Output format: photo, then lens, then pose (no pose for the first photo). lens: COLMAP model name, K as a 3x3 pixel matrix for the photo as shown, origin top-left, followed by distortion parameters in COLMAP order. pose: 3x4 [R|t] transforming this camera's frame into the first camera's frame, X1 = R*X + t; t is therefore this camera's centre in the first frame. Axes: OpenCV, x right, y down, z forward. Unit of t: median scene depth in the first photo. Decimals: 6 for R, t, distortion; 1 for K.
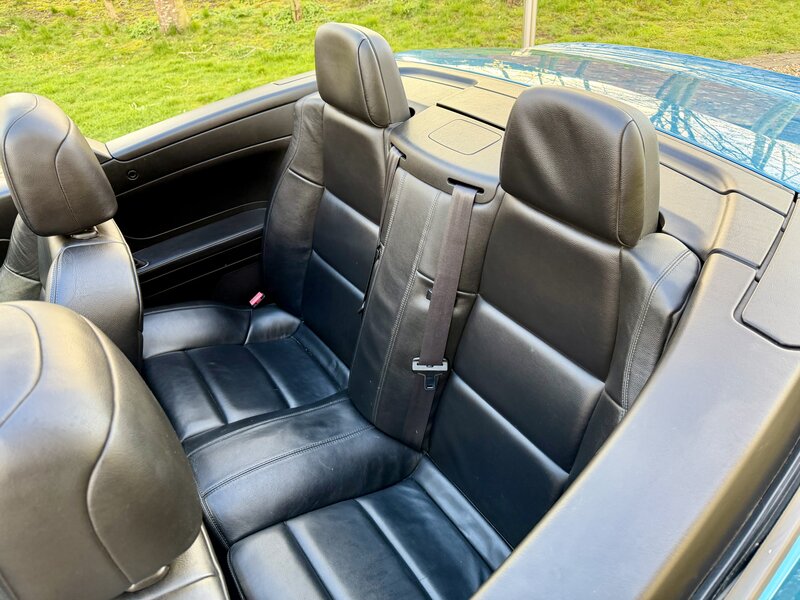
lens RADIAL K [[567.8, 0, 400.0], [0, 567.8, 300.0], [0, 0, 1]] dist [0.022015, -0.022238]
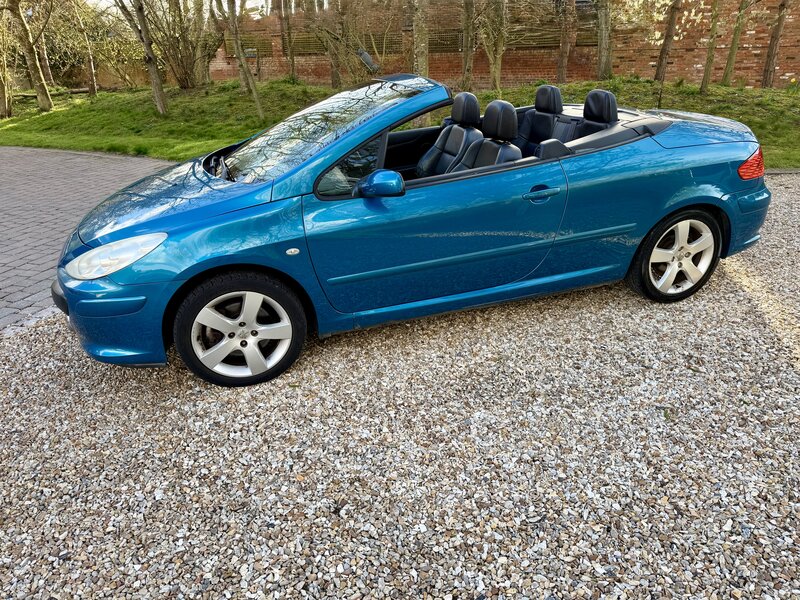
lens RADIAL K [[560.7, 0, 398.6], [0, 560.7, 300.1], [0, 0, 1]] dist [0.043192, -0.045095]
pose [[0.953733, 0.153704, -0.258395, 0.024482], [-0.204656, 0.961490, -0.183448, 0.300145], [0.220248, 0.227843, 0.948461, -0.407745]]
